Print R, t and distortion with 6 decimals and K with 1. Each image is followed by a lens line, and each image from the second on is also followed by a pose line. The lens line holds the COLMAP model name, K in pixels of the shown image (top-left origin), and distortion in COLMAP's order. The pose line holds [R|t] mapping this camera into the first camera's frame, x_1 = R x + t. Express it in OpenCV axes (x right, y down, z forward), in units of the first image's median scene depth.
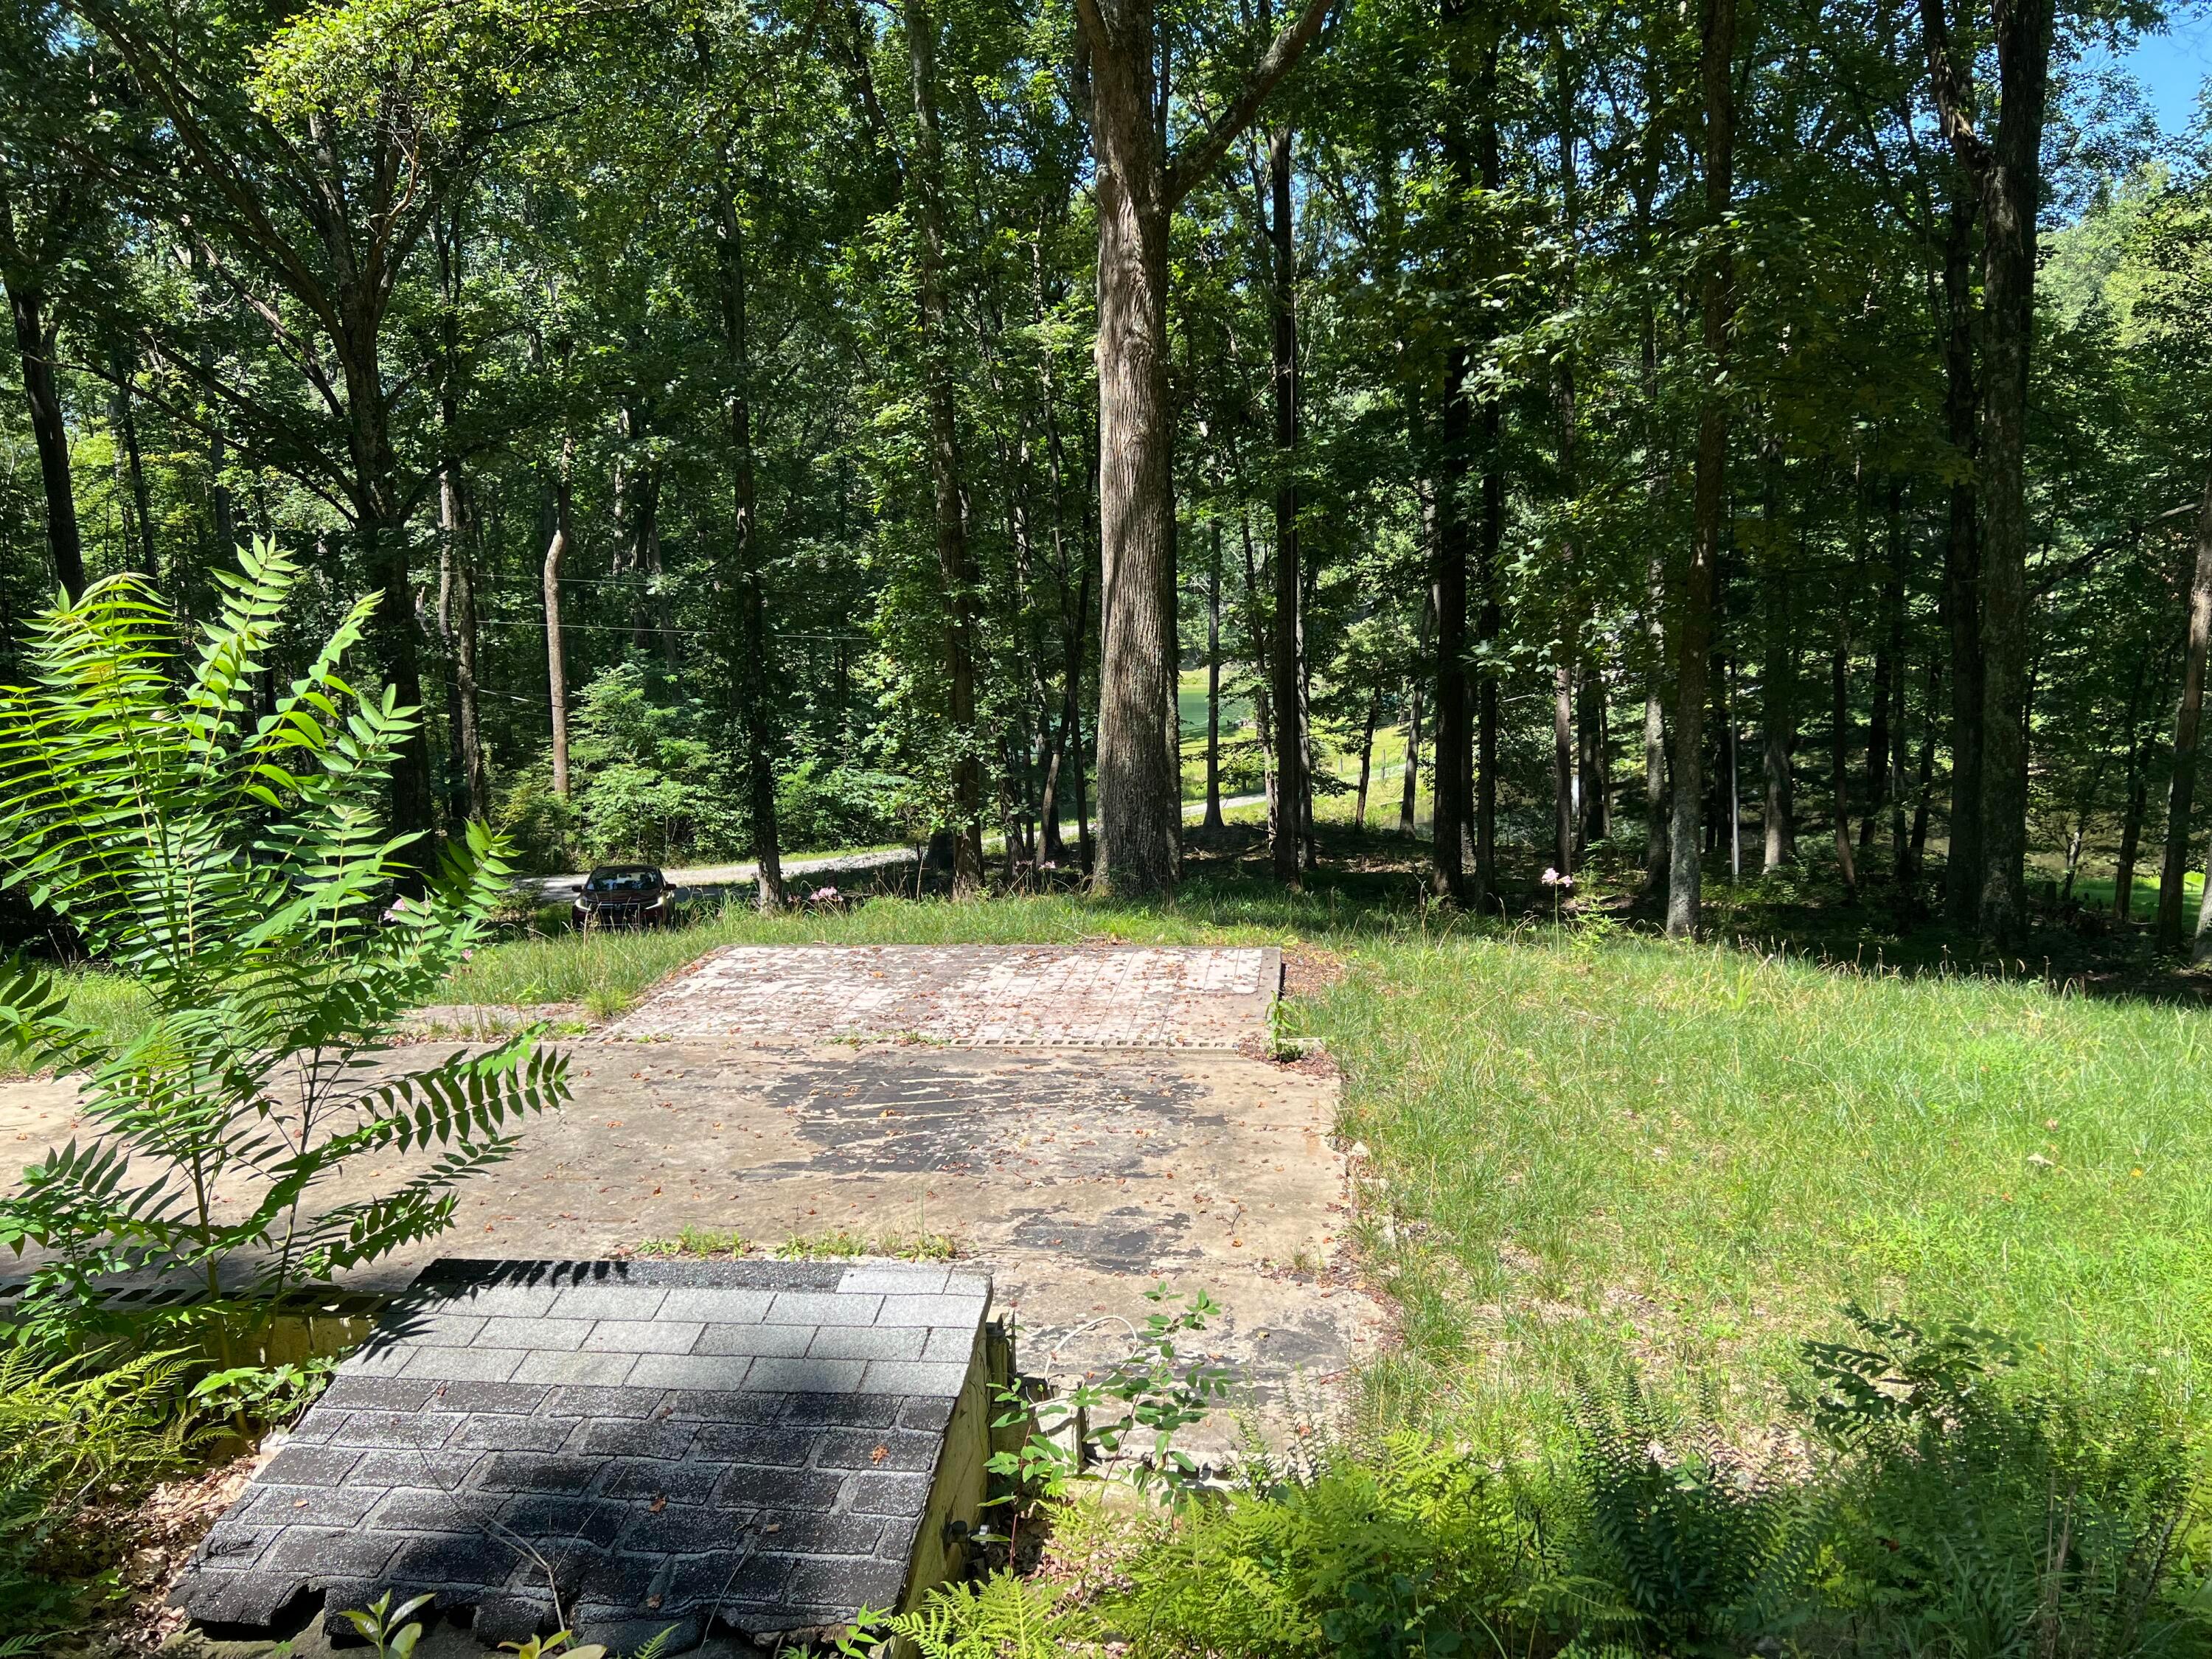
lens RADIAL K [[1651.8, 0, 1110.6], [0, 1651.8, 844.9], [0, 0, 1]] dist [0.045138, -0.058269]
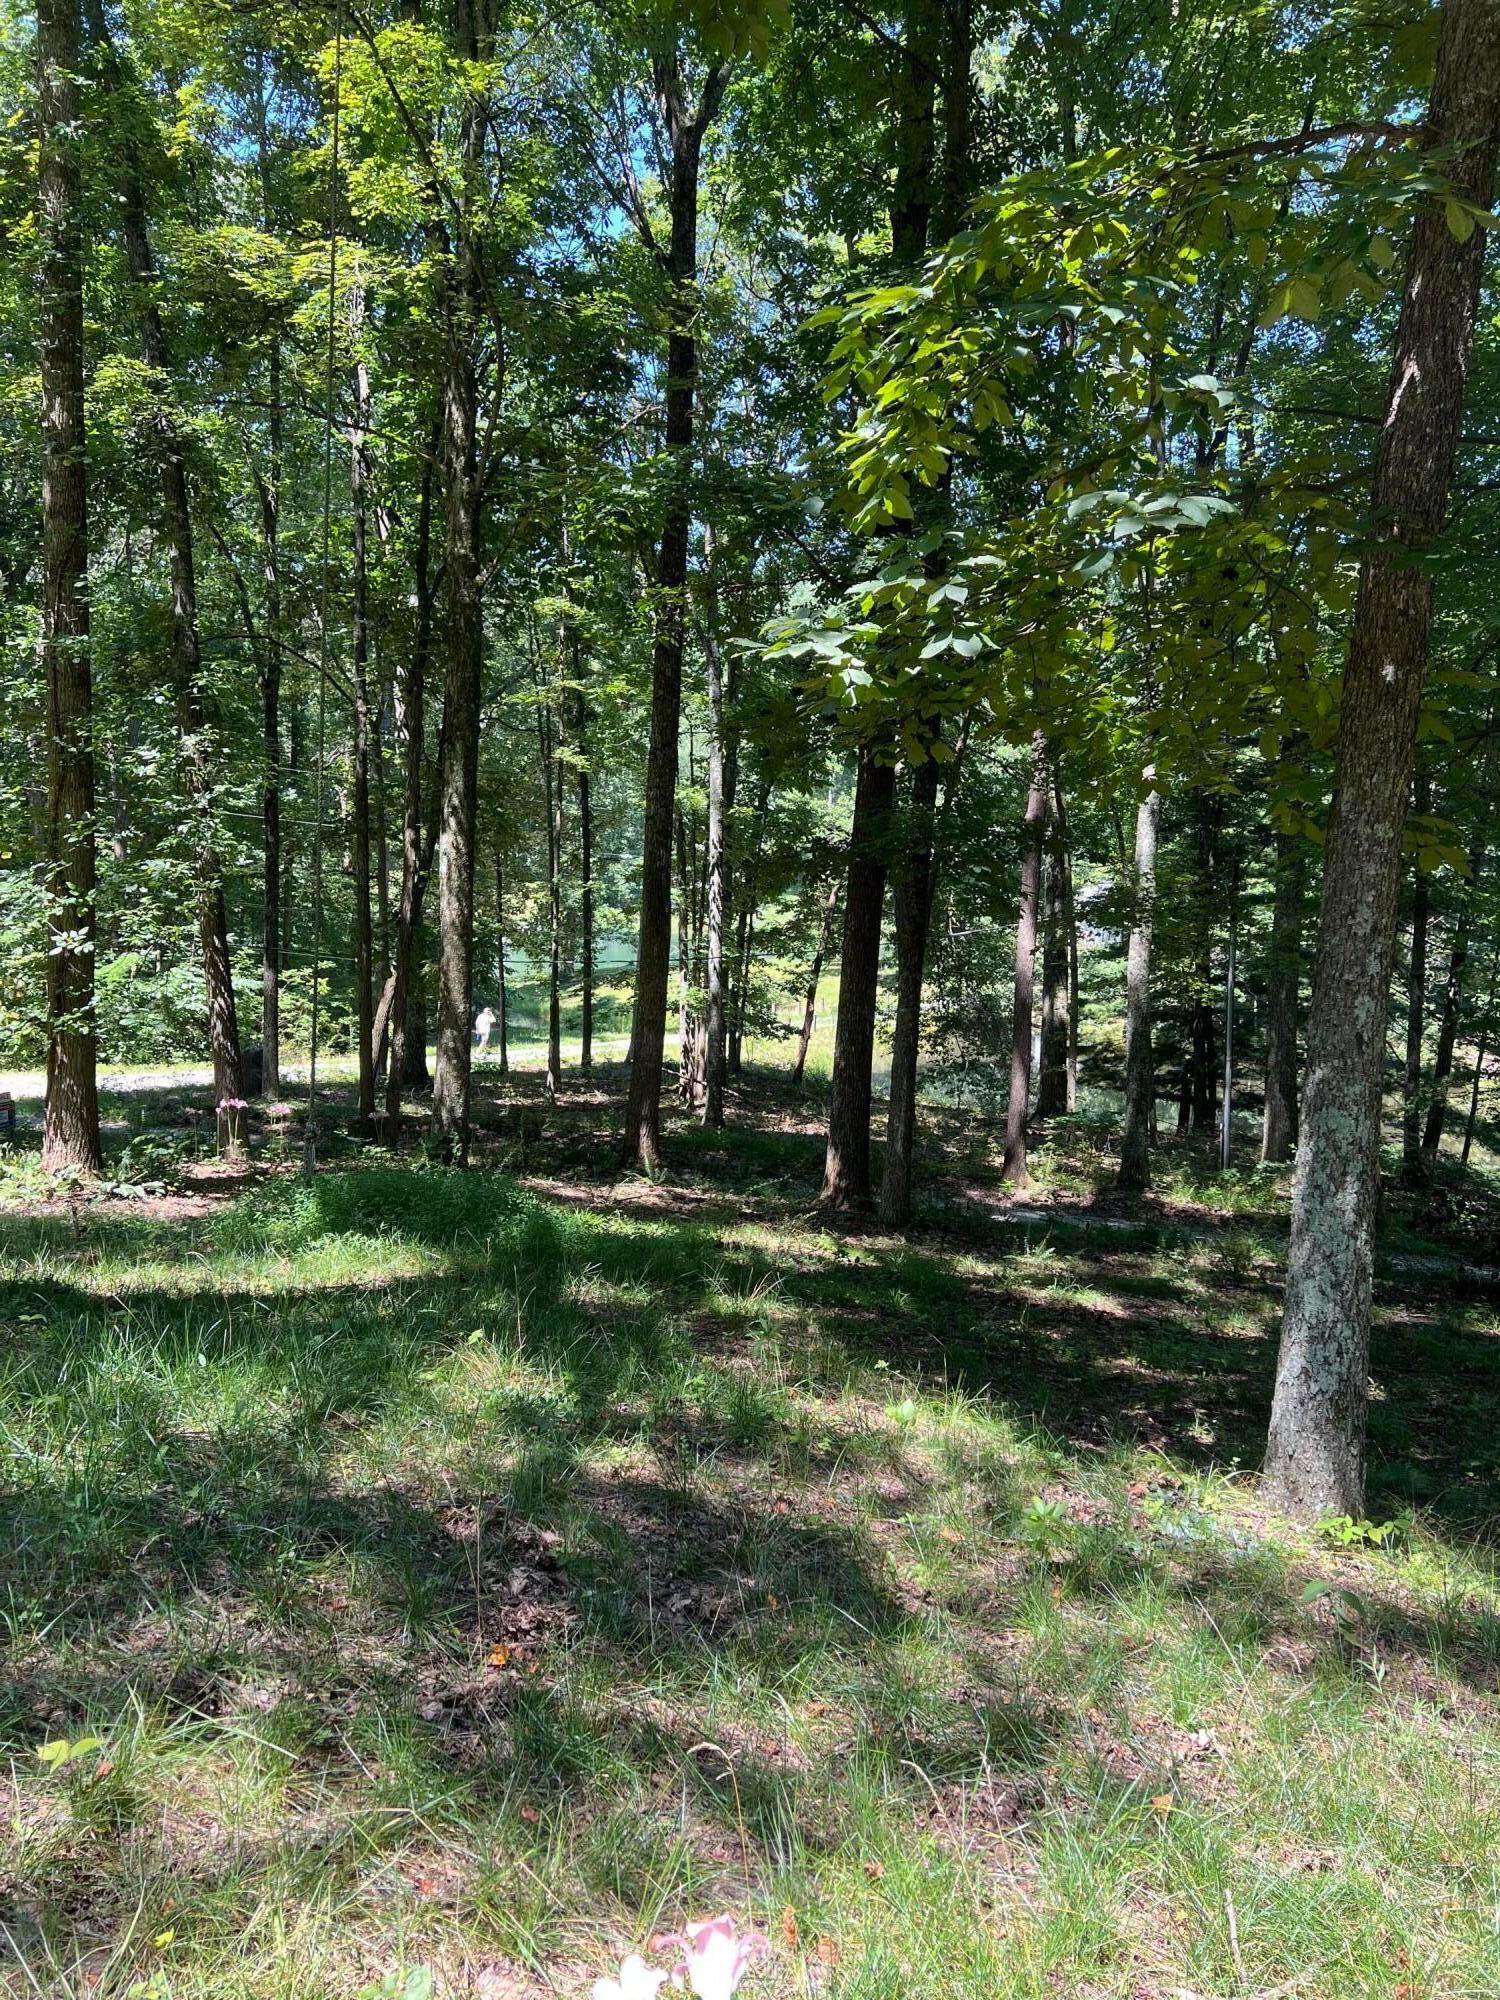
lens RADIAL K [[1493.5, 0, 755.5], [0, 1493.5, 999.2], [0, 0, 1]] dist [0.045138, -0.058269]
pose [[0.993875, 0.071198, 0.084514, 0.199323], [-0.066608, 0.996209, -0.055953, -0.020326], [-0.088177, 0.049981, 0.994850, 0.698376]]
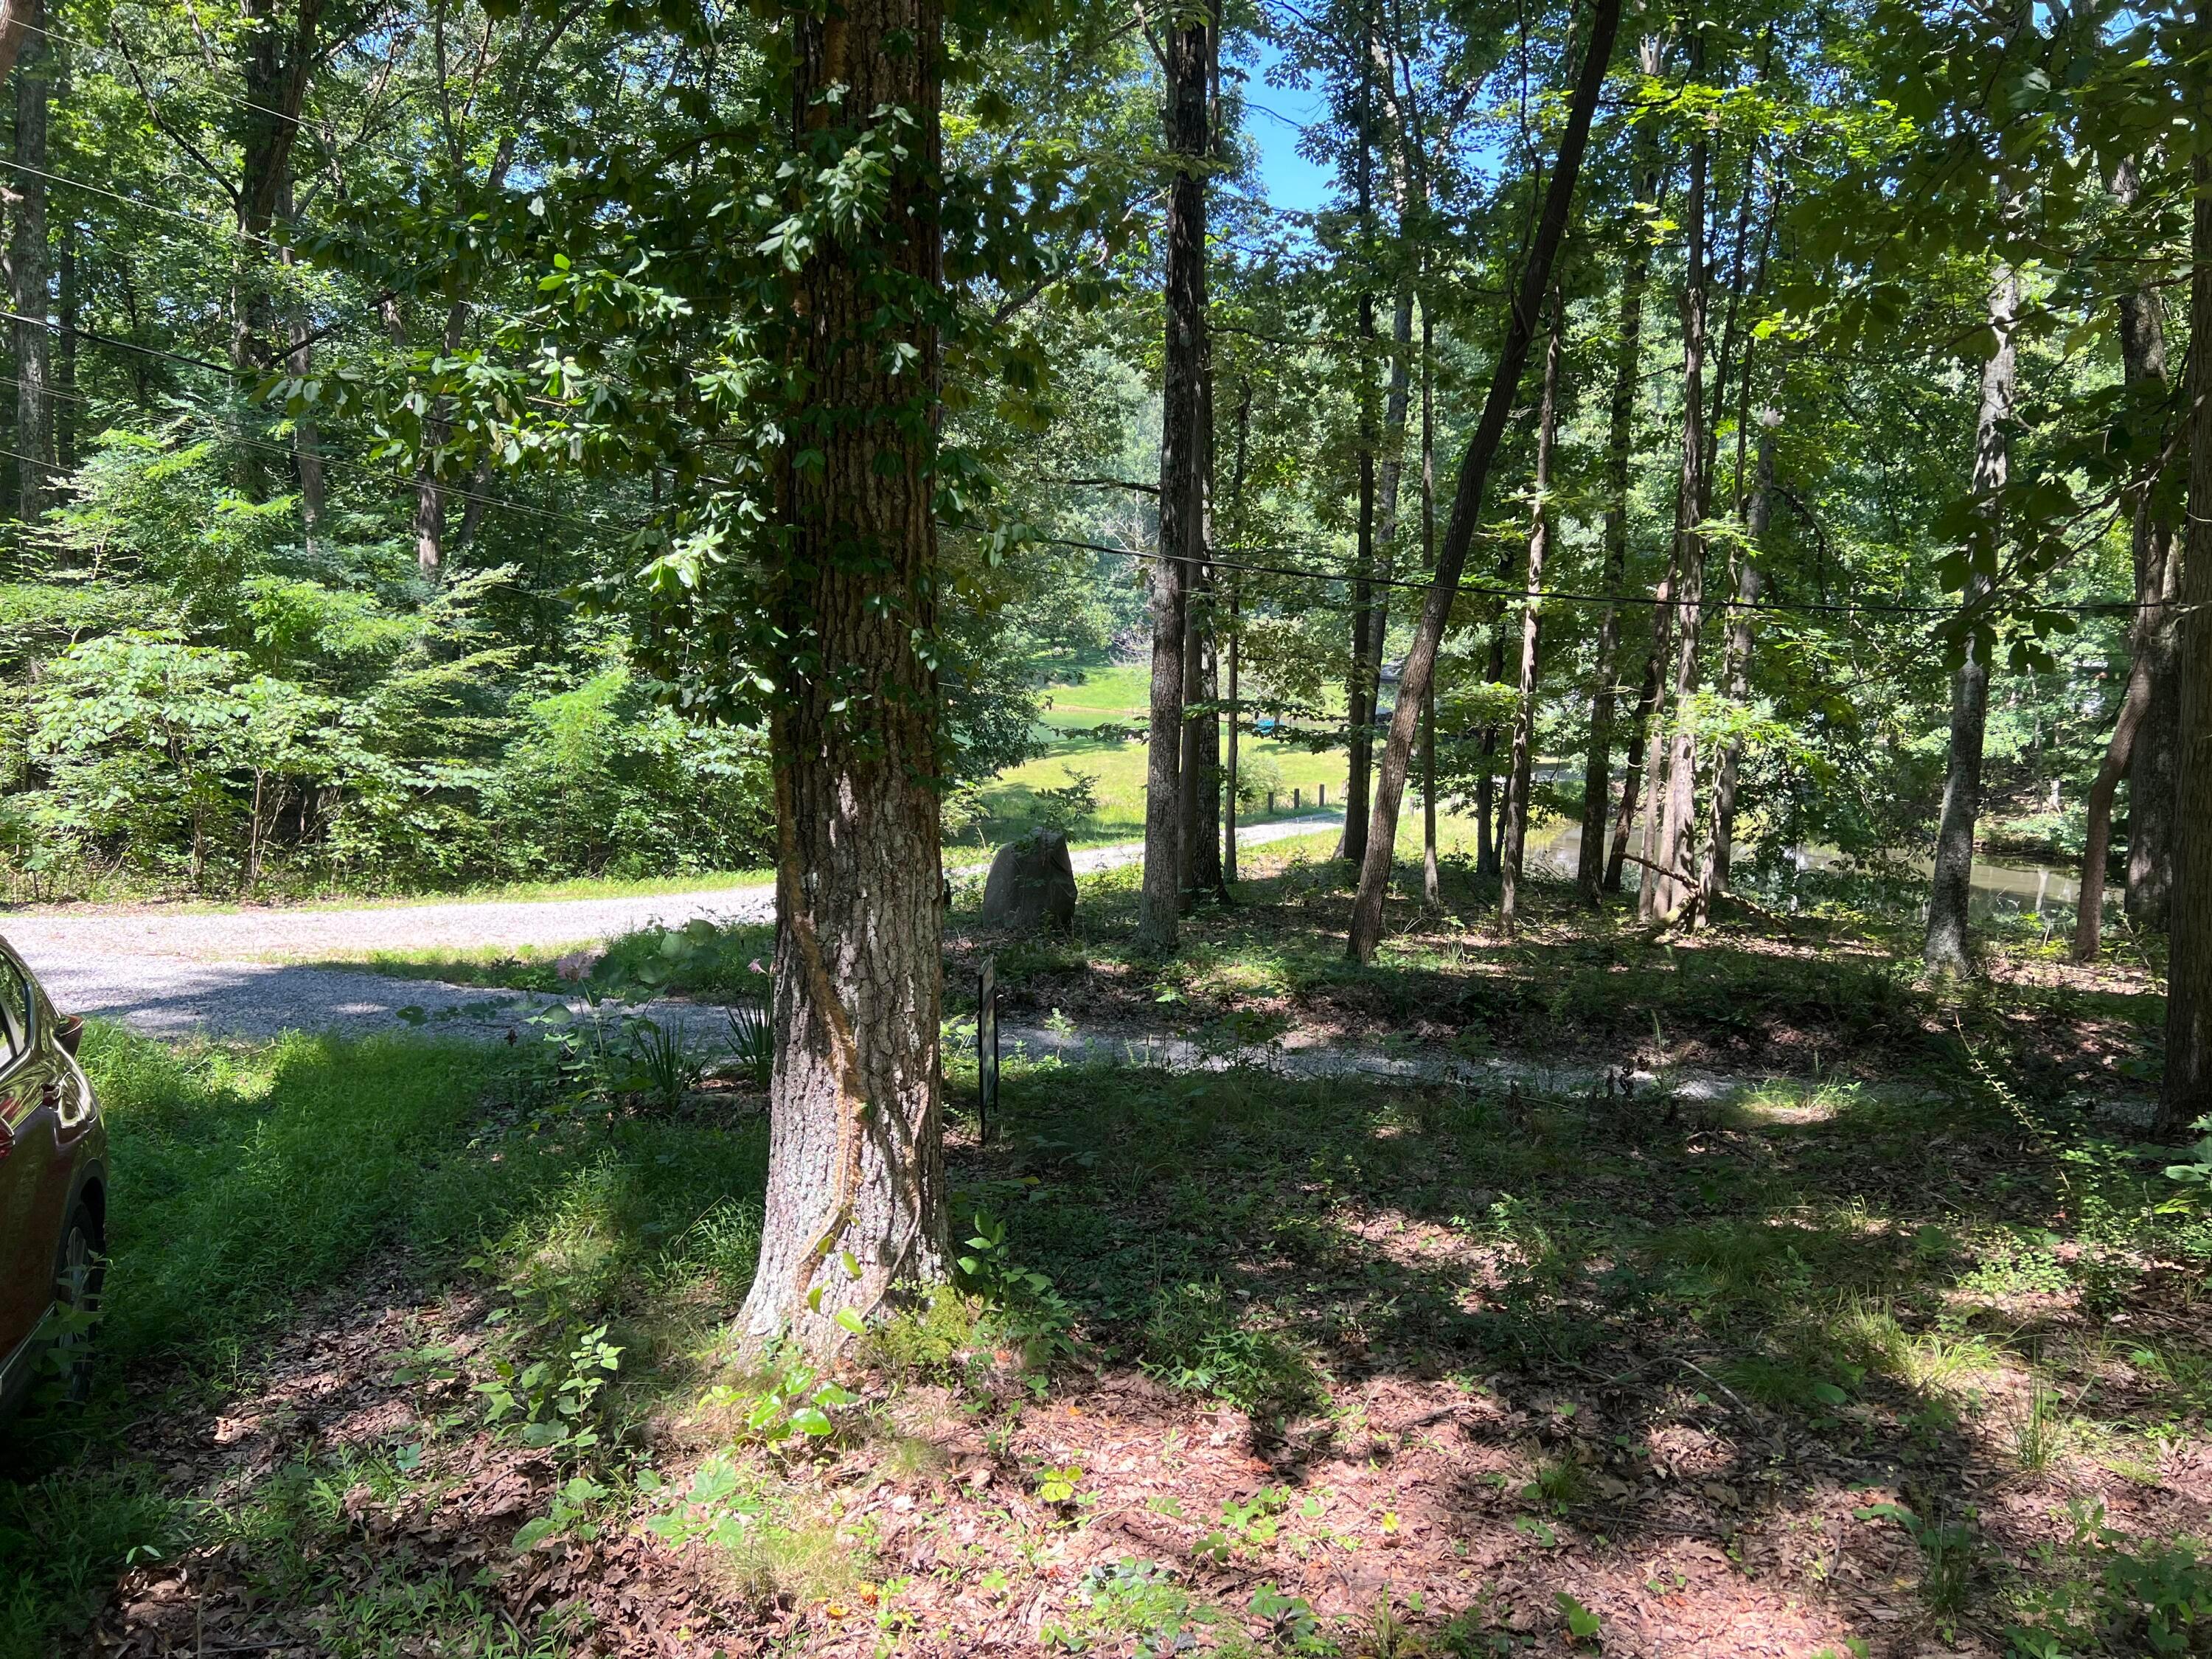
lens RADIAL K [[1651.8, 0, 1089.8], [0, 1651.8, 838.2], [0, 0, 1]] dist [0.045138, -0.058269]
pose [[0.982985, 0.045681, 0.177914, -0.419772], [-0.038890, 0.998382, -0.041476, 0.022590], [-0.179521, 0.033851, 0.983172, 1.691112]]
